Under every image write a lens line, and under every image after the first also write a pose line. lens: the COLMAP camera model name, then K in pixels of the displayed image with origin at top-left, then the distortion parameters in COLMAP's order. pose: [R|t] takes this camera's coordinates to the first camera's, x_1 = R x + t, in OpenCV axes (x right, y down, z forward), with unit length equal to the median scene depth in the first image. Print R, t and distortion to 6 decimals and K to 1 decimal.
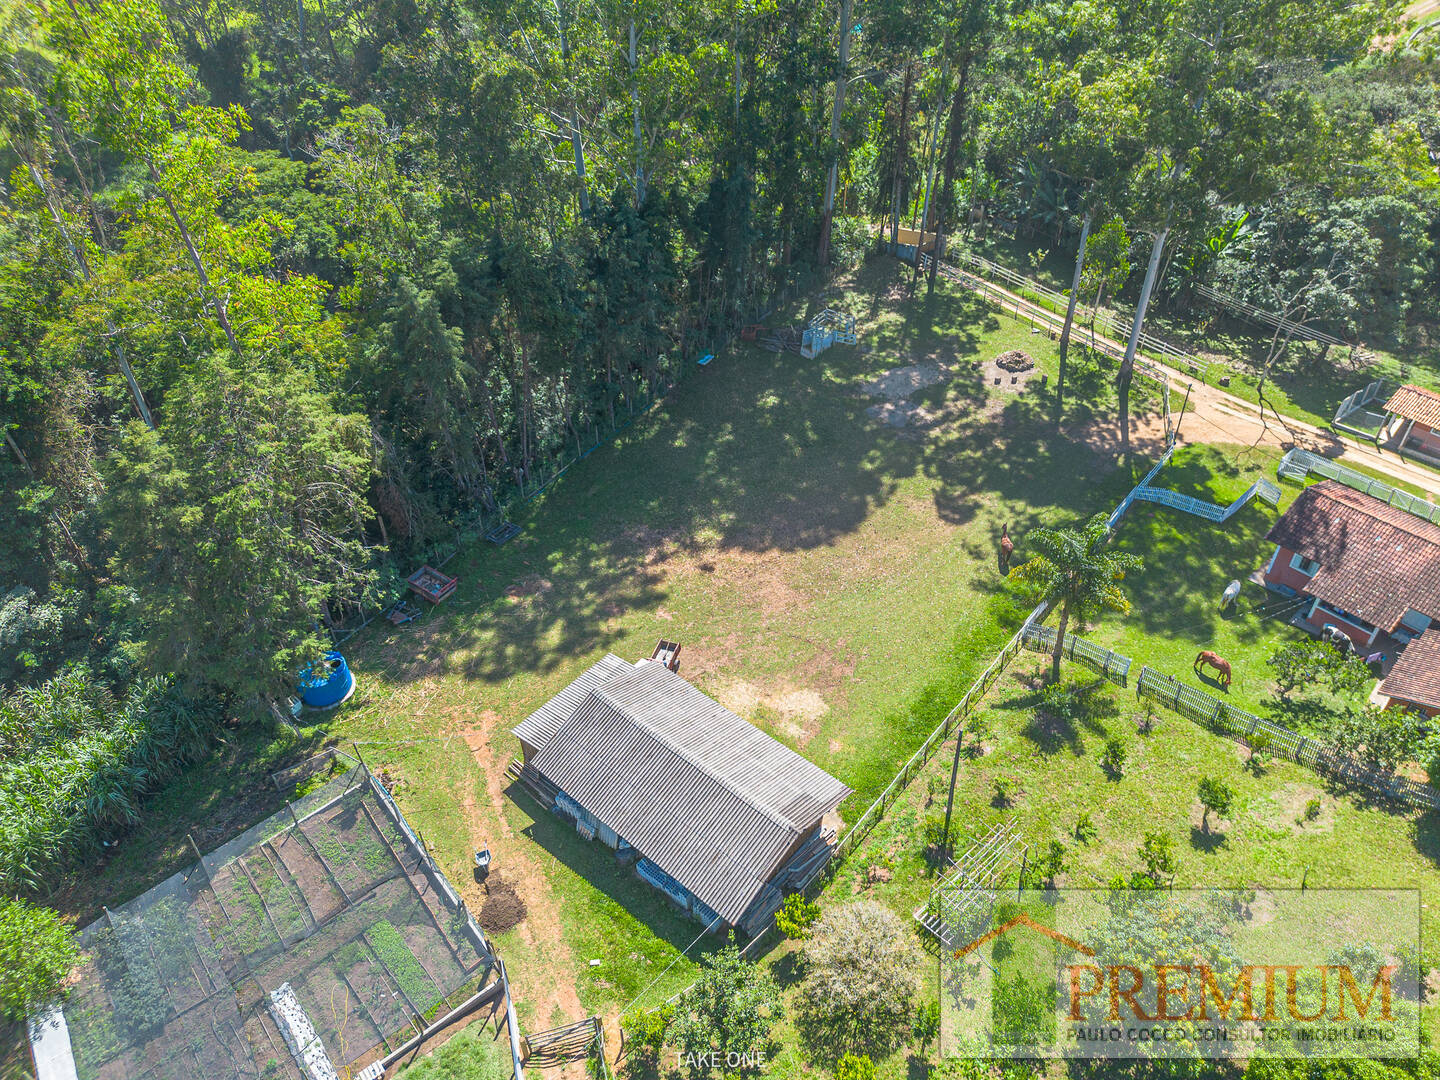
lens RADIAL K [[1013.2, 0, 720.0], [0, 1013.2, 540.0], [0, 0, 1]] dist [0.060973, -0.056488]
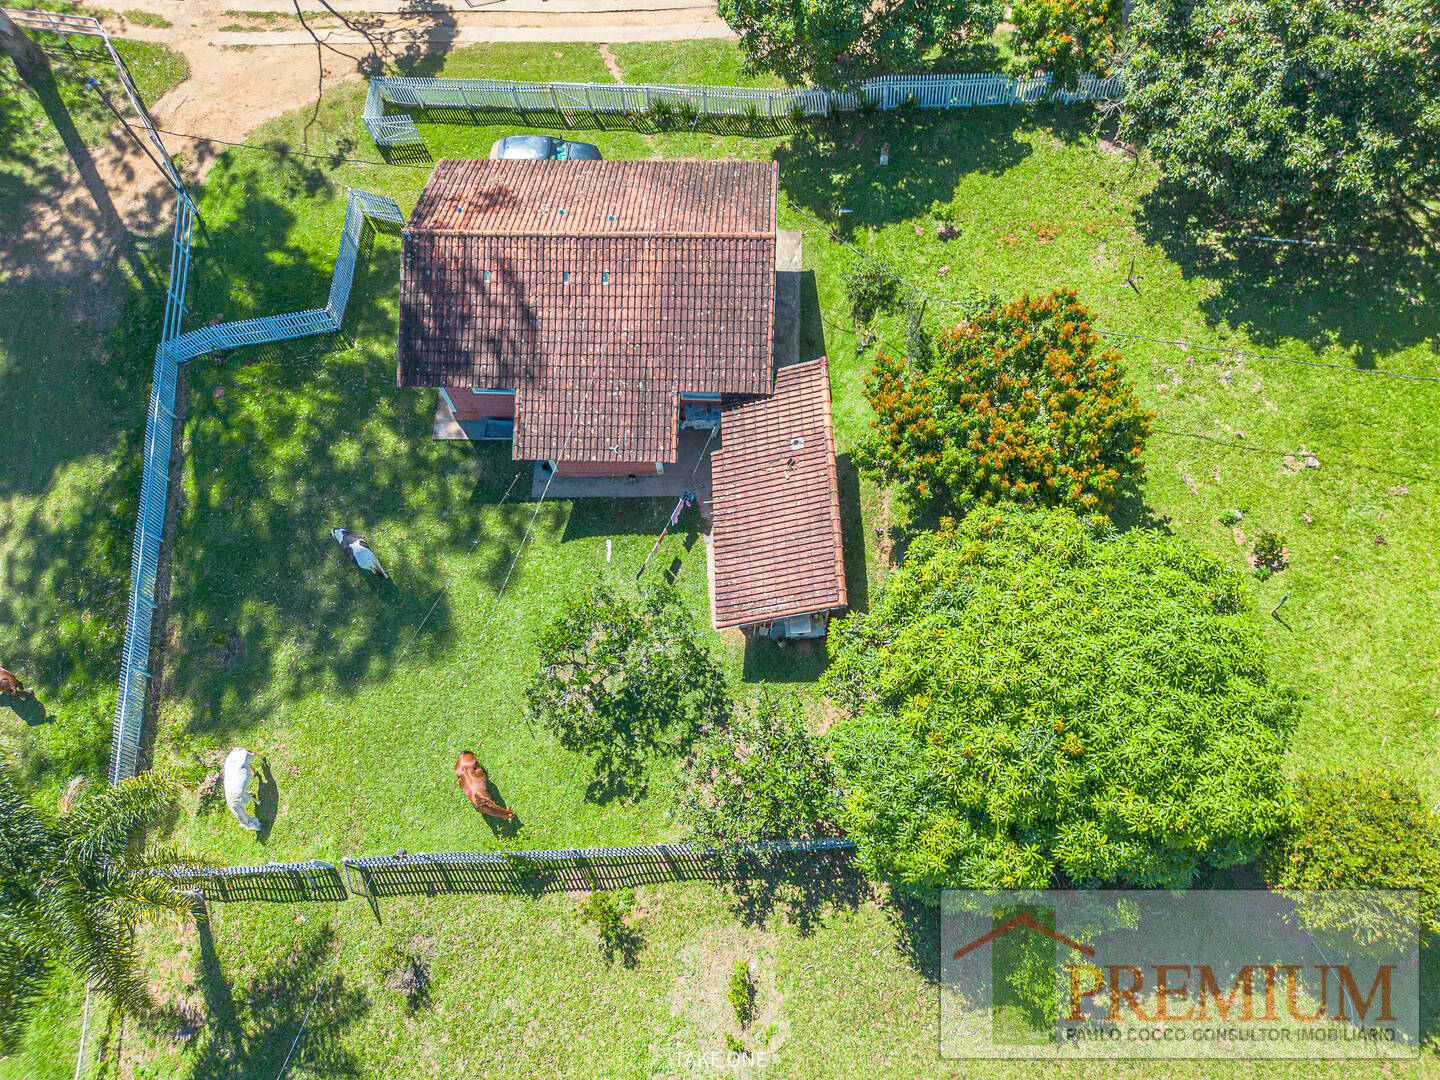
lens RADIAL K [[1013.2, 0, 720.0], [0, 1013.2, 540.0], [0, 0, 1]] dist [0.060973, -0.056488]
pose [[0.721132, -0.669780, 0.177099, 0.514866], [0.515004, 0.689241, 0.509626, -0.115071], [-0.463400, -0.276301, 0.841973, 0.536274]]
